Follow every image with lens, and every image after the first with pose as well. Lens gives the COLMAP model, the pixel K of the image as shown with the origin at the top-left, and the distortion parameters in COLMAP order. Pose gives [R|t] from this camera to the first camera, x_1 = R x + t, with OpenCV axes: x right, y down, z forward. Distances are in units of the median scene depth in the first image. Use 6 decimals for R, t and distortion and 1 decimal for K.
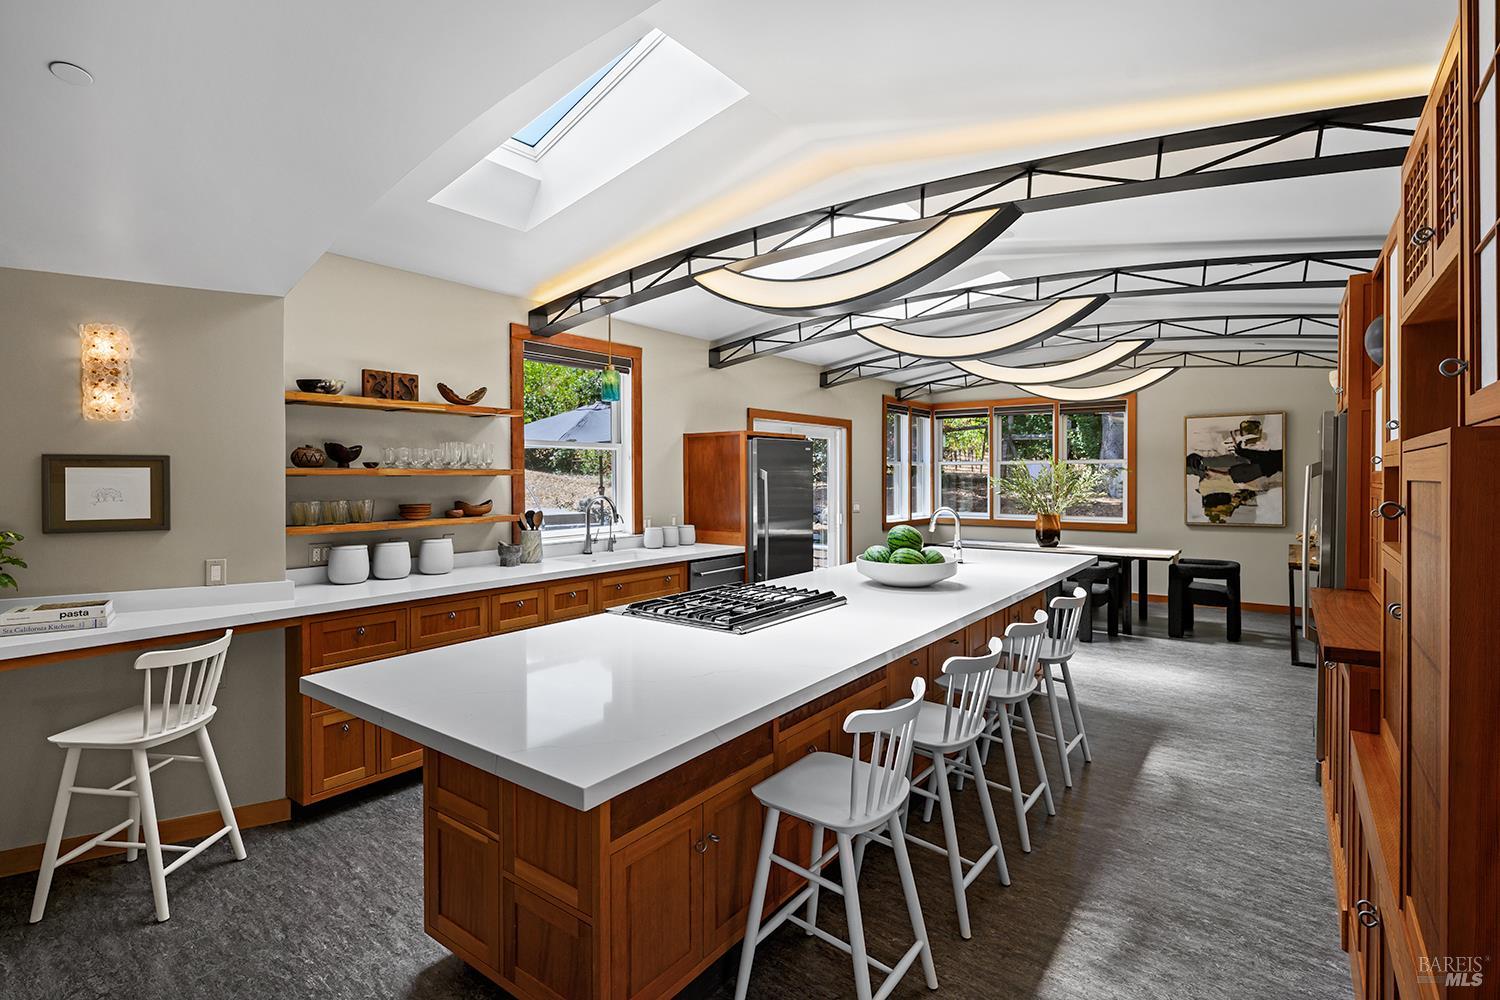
lens RADIAL K [[717.8, 0, 750.7], [0, 717.8, 485.0], [0, 0, 1]] dist [0.000187, 0.000329]
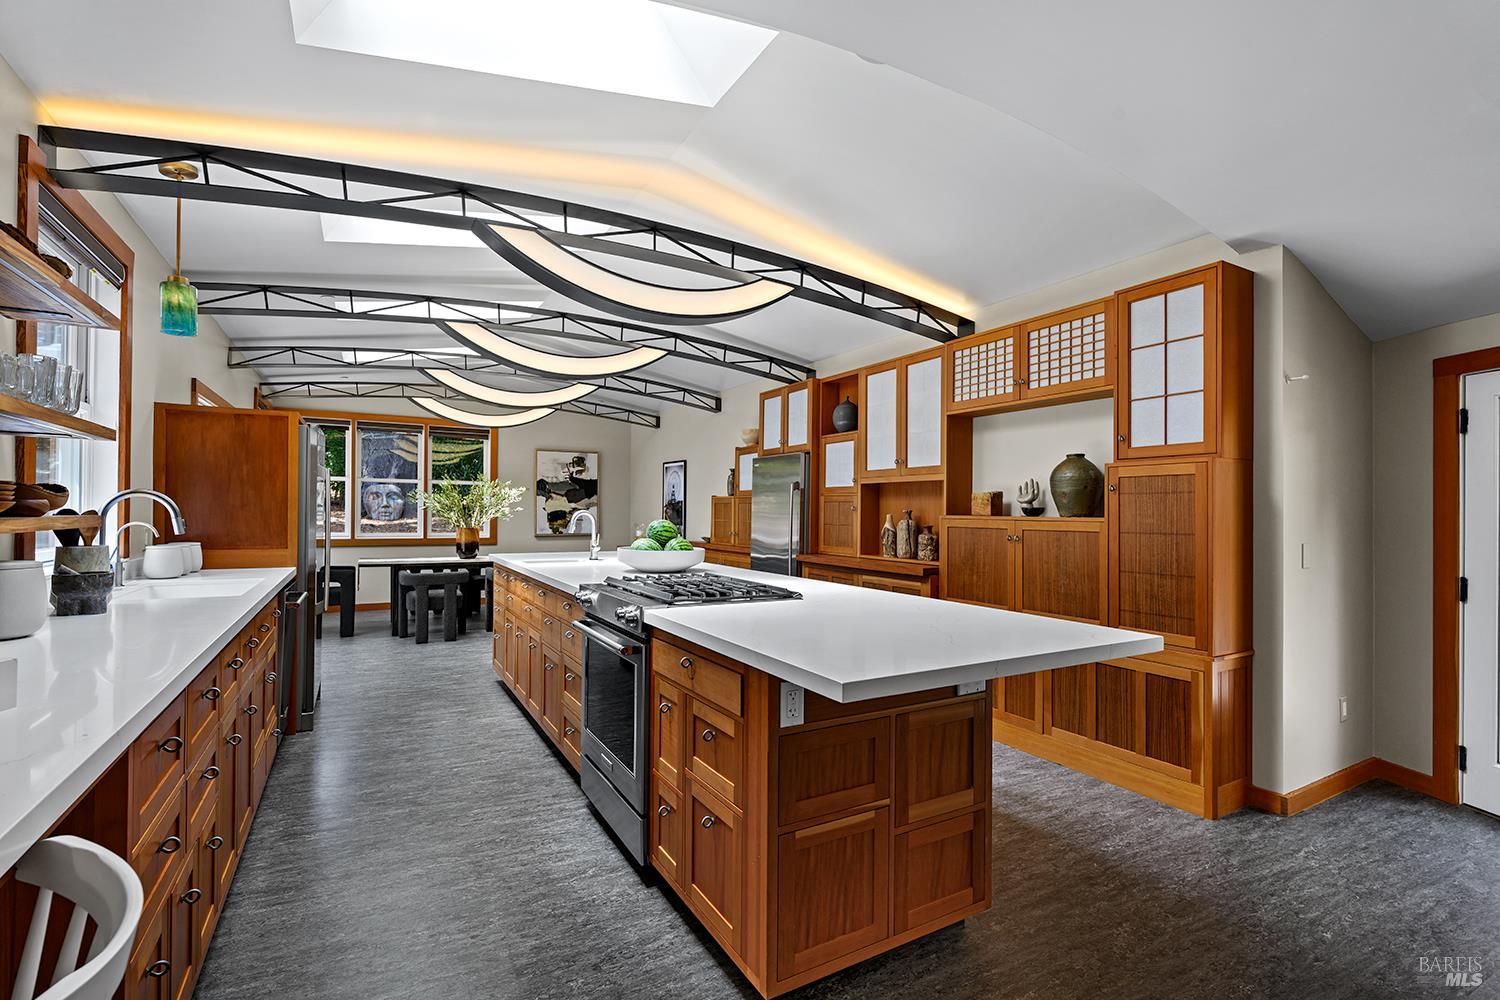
lens RADIAL K [[673.5, 0, 754.3], [0, 673.5, 511.9], [0, 0, 1]] dist [-0.010637, -0.000064]
pose [[0.393903, 0.008292, 0.919115, -0.328272], [-0.000891, 0.999962, -0.008639, 0.024153], [-0.919152, 0.002584, 0.393895, 0.203640]]
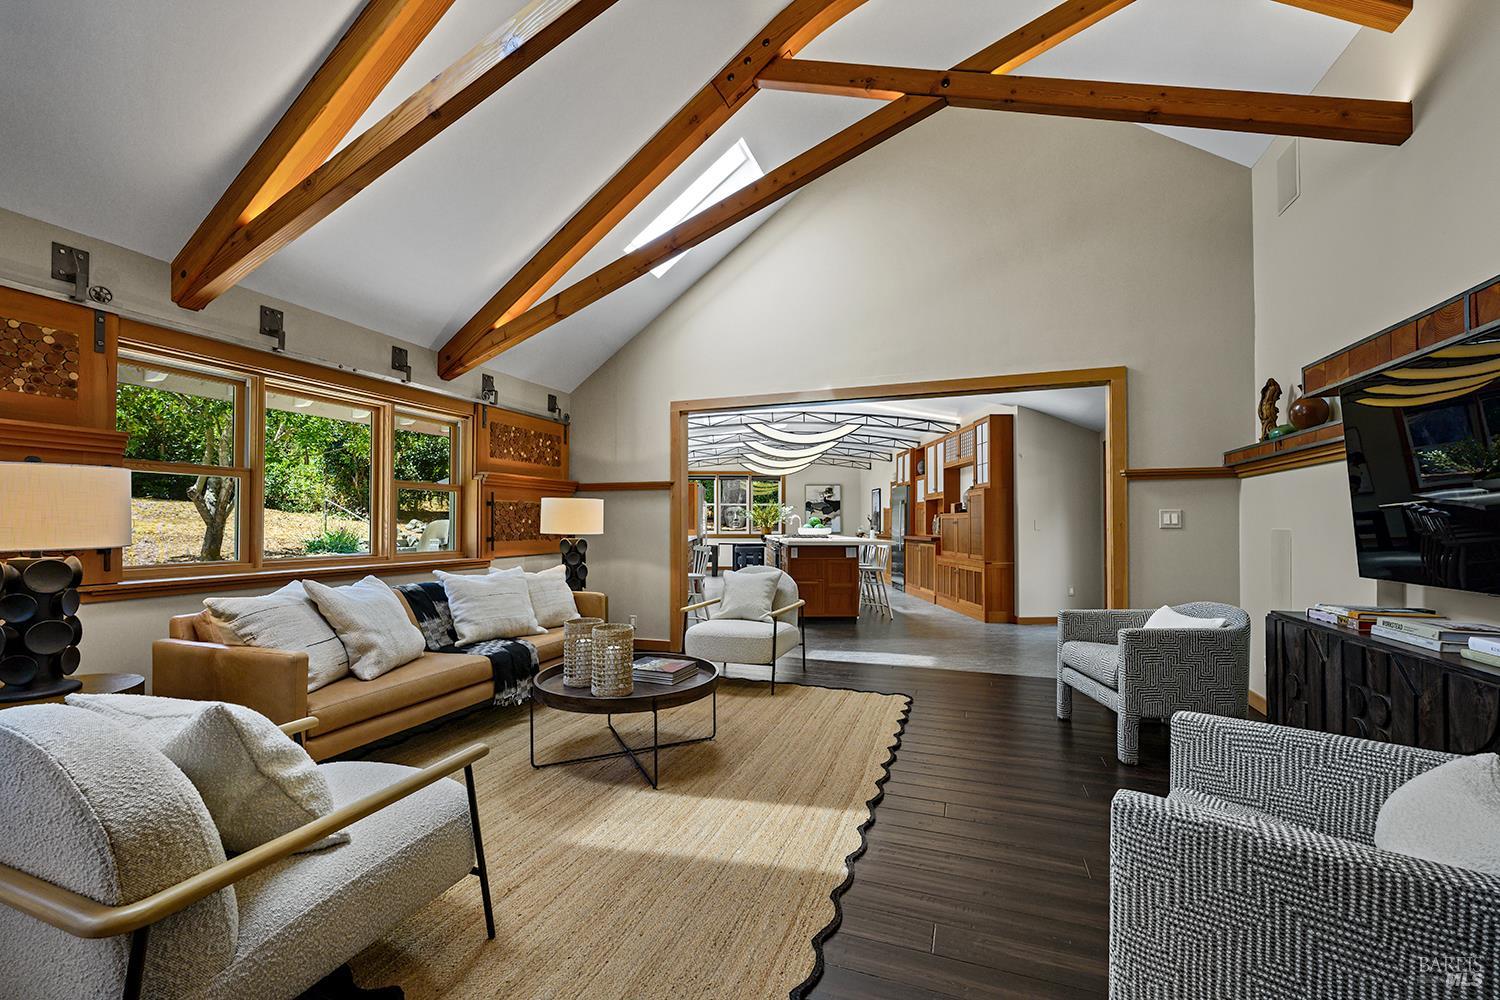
lens RADIAL K [[601.8, 0, 758.7], [0, 601.8, 524.4], [0, 0, 1]] dist [0.000184, 0.000035]
pose [[0.772866, 0.003007, 0.634562, -0.719294], [0.007533, 0.999875, -0.013912, 0.054548], [-0.634524, 0.015532, 0.772747, -0.362937]]
